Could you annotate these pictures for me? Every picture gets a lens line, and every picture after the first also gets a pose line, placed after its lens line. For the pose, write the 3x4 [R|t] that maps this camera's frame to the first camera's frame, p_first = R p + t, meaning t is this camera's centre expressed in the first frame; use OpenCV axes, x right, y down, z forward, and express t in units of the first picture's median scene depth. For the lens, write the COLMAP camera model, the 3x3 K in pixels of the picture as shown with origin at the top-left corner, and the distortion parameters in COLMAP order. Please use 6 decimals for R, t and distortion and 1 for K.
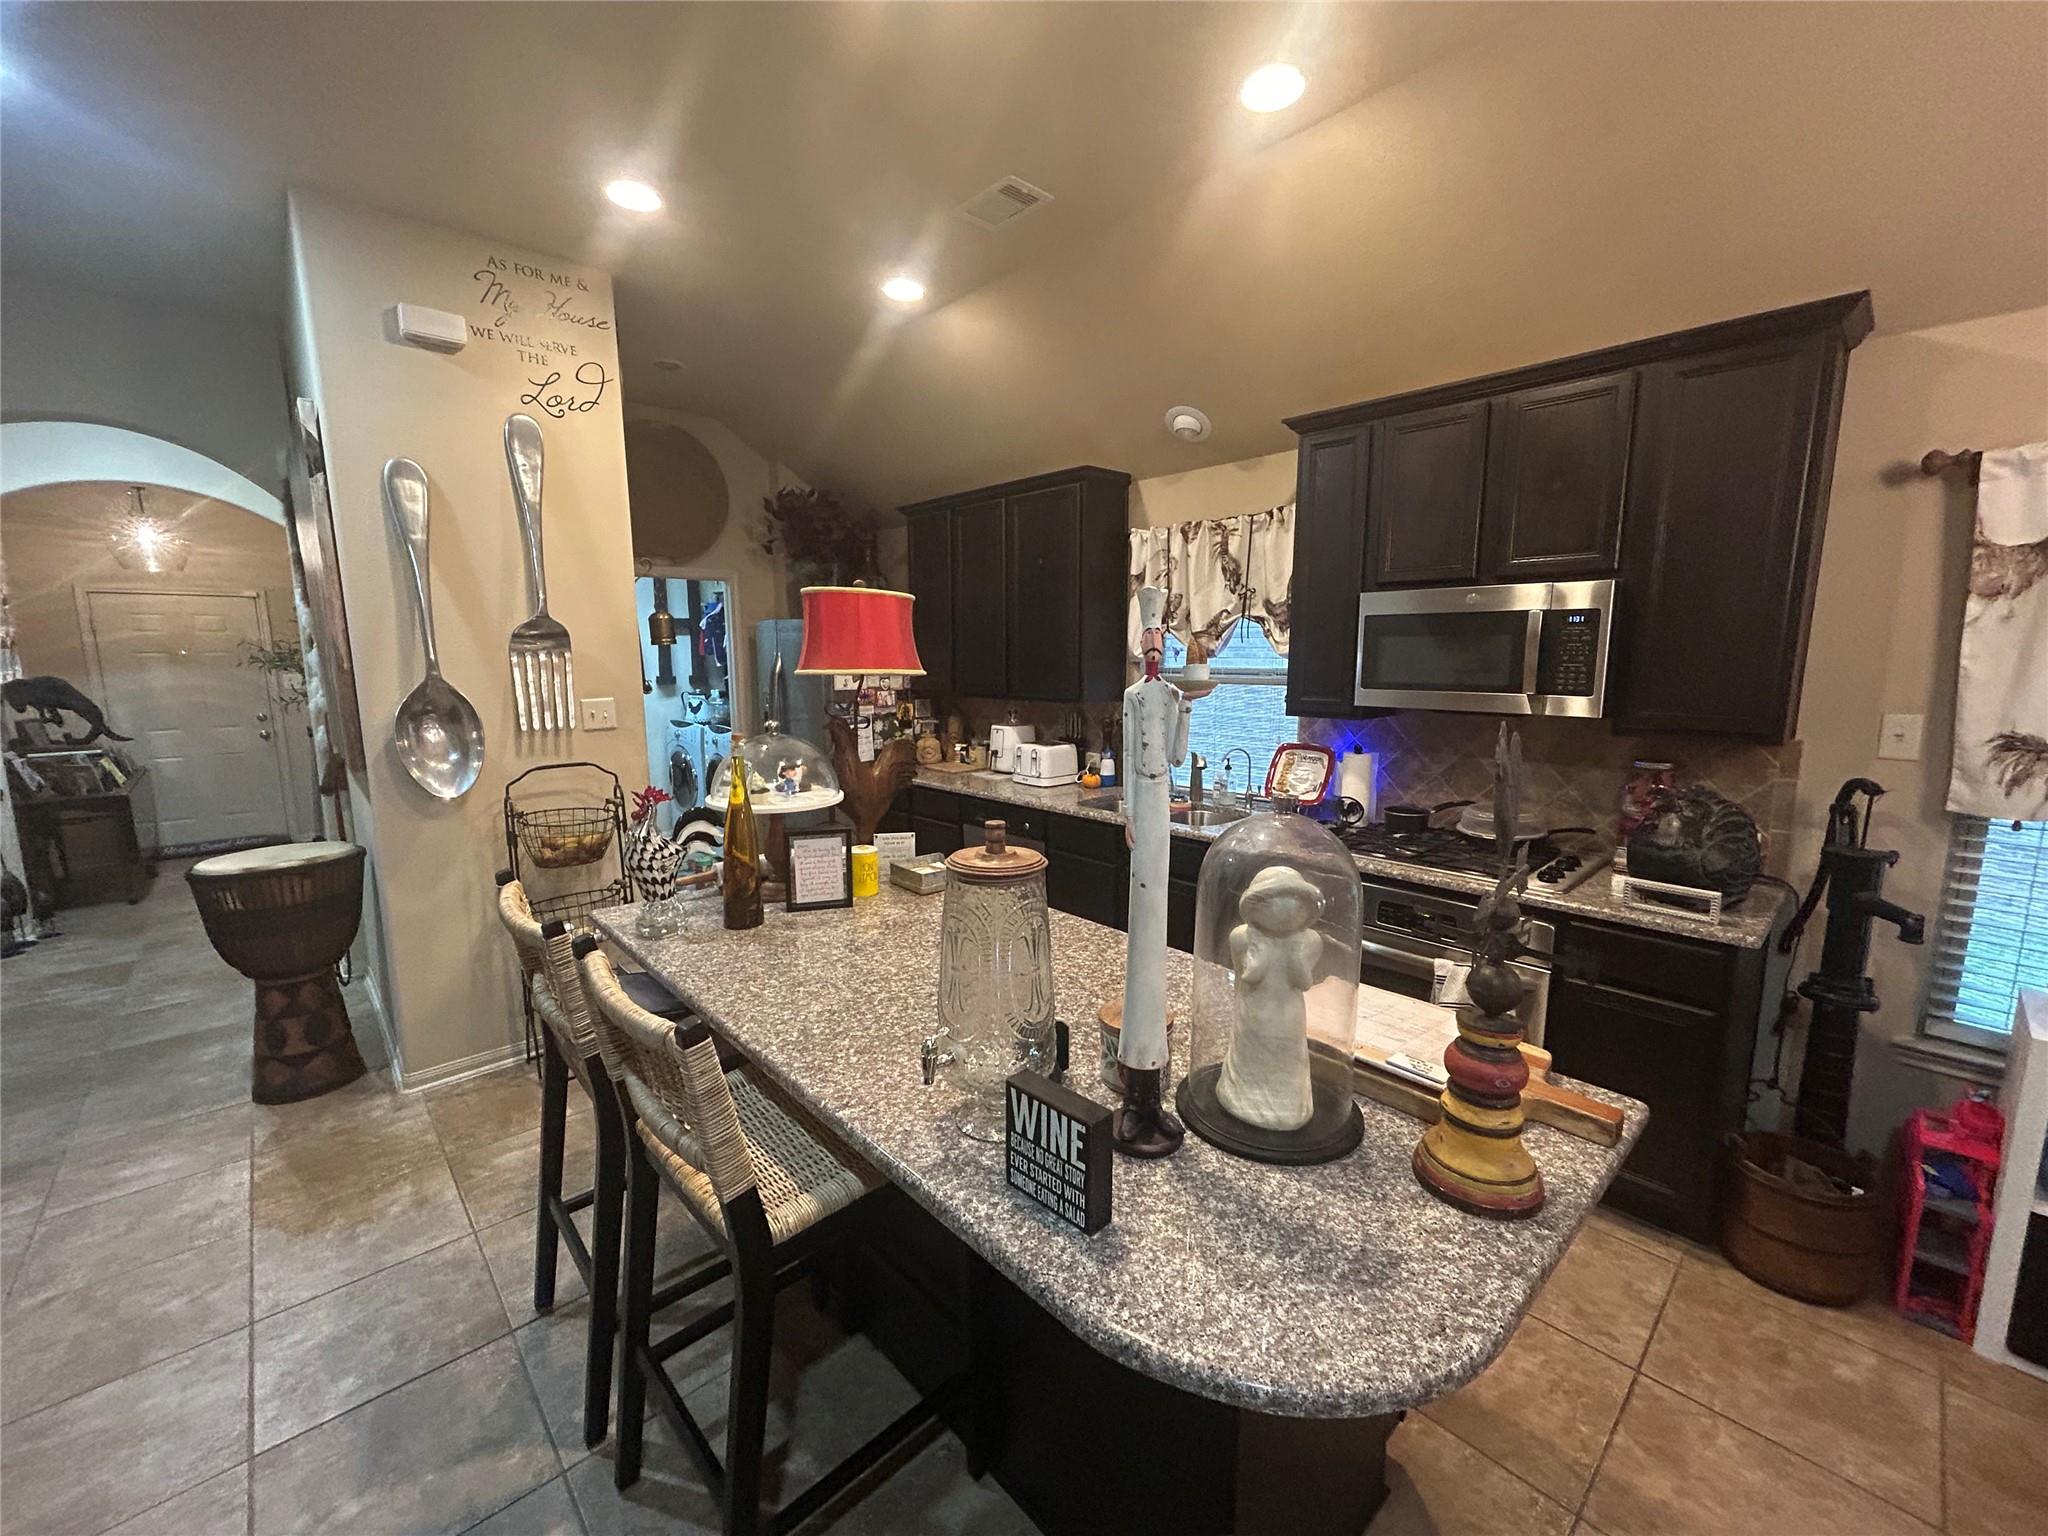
lens RADIAL K [[824.7, 0, 1018.3], [0, 824.7, 770.6], [0, 0, 1]] dist [-0.000067, 0.000039]
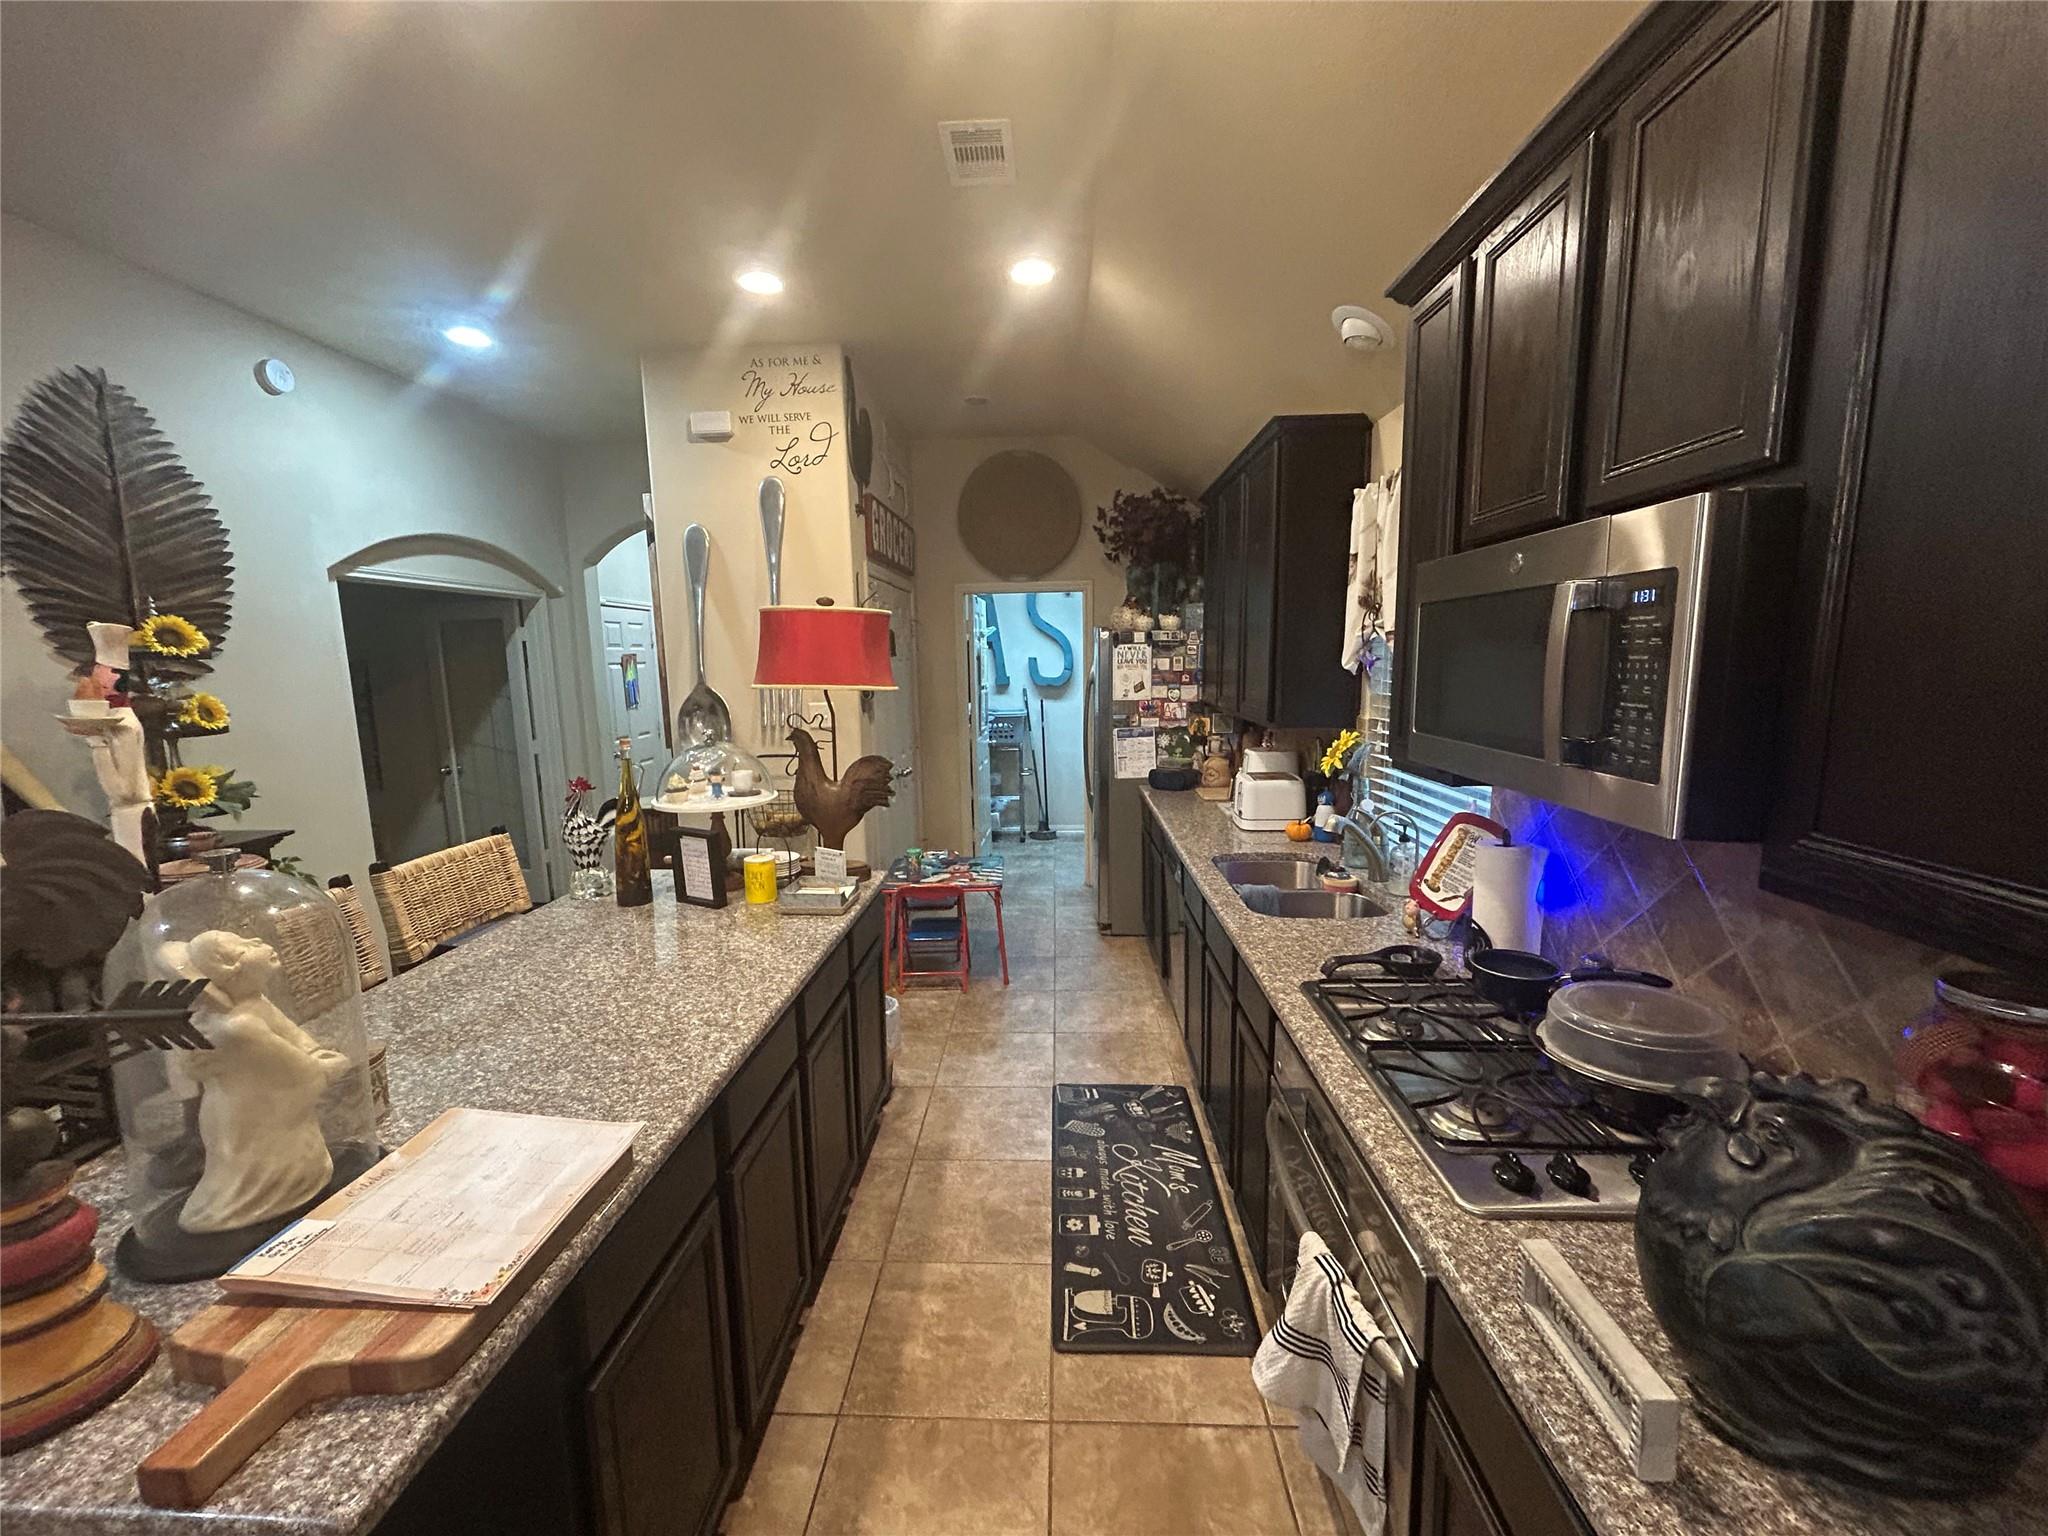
lens RADIAL K [[824.7, 0, 1017.3], [0, 824.7, 771.5], [0, 0, 1]] dist [-0.000067, 0.000039]
pose [[0.705056, 0.092111, -0.703144, 0.568133], [-0.091925, 0.995034, 0.038173, -0.061863], [0.703169, 0.037723, 0.710022, 0.364393]]
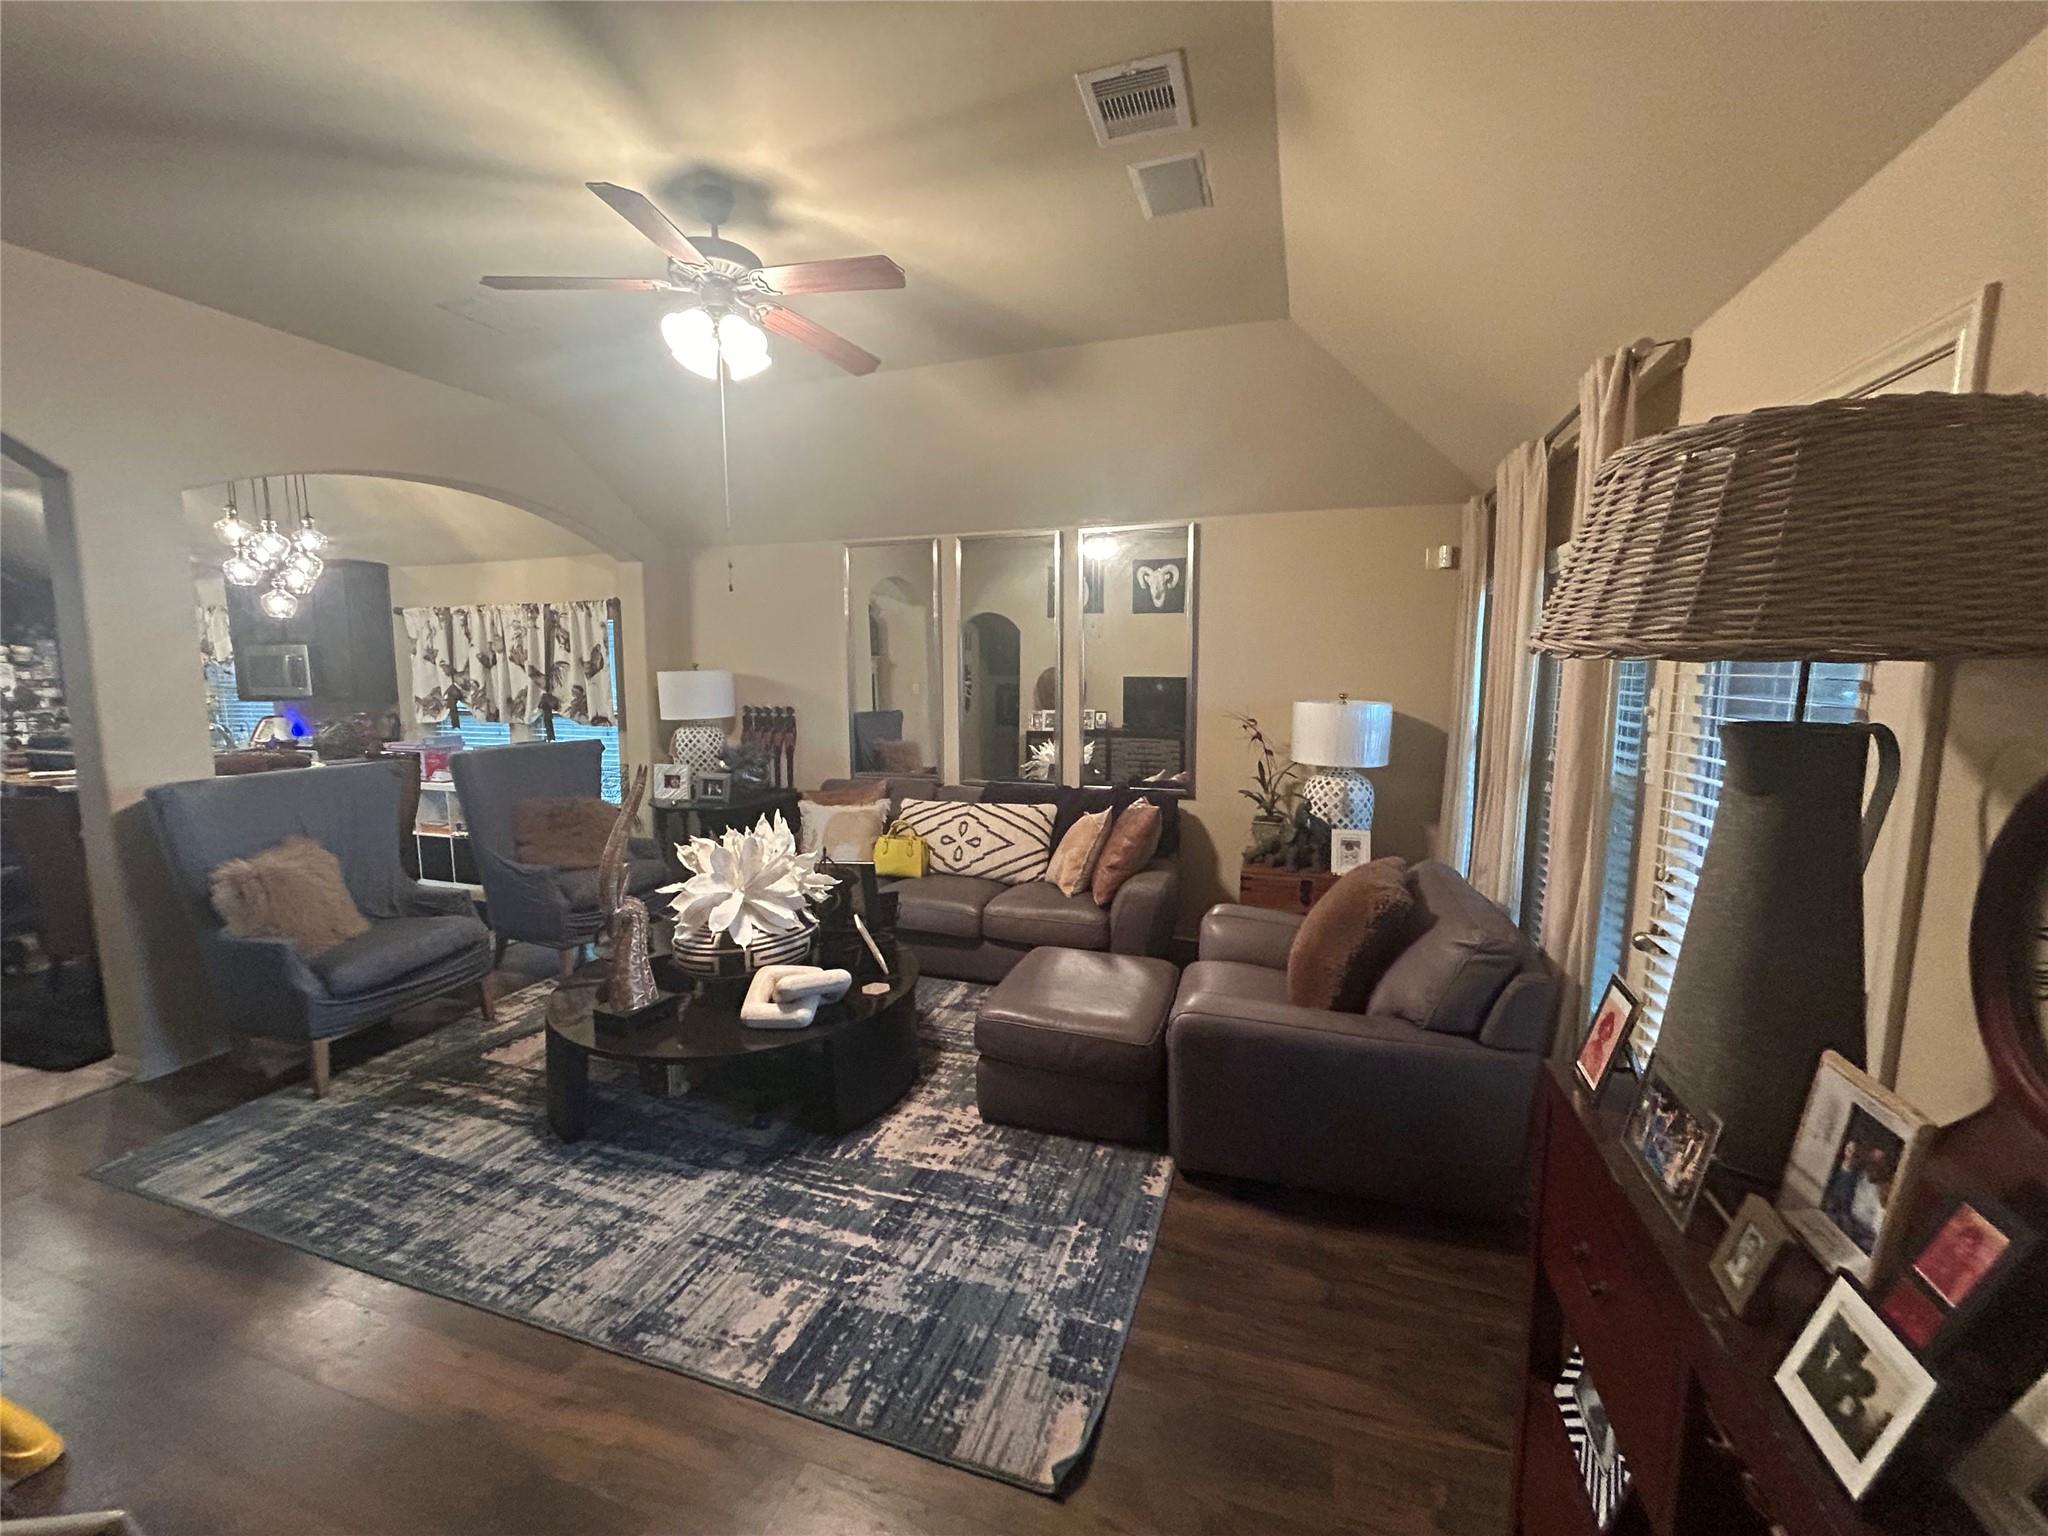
lens RADIAL K [[824.7, 0, 1015.4], [0, 824.7, 776.0], [0, 0, 1]] dist [-0.000067, 0.000039]
pose [[0.876209, -0.058586, 0.478356, 1.069478], [0.070093, 0.997521, -0.006221, 0.285932], [-0.476806, 0.038981, 0.878144, -1.869365]]
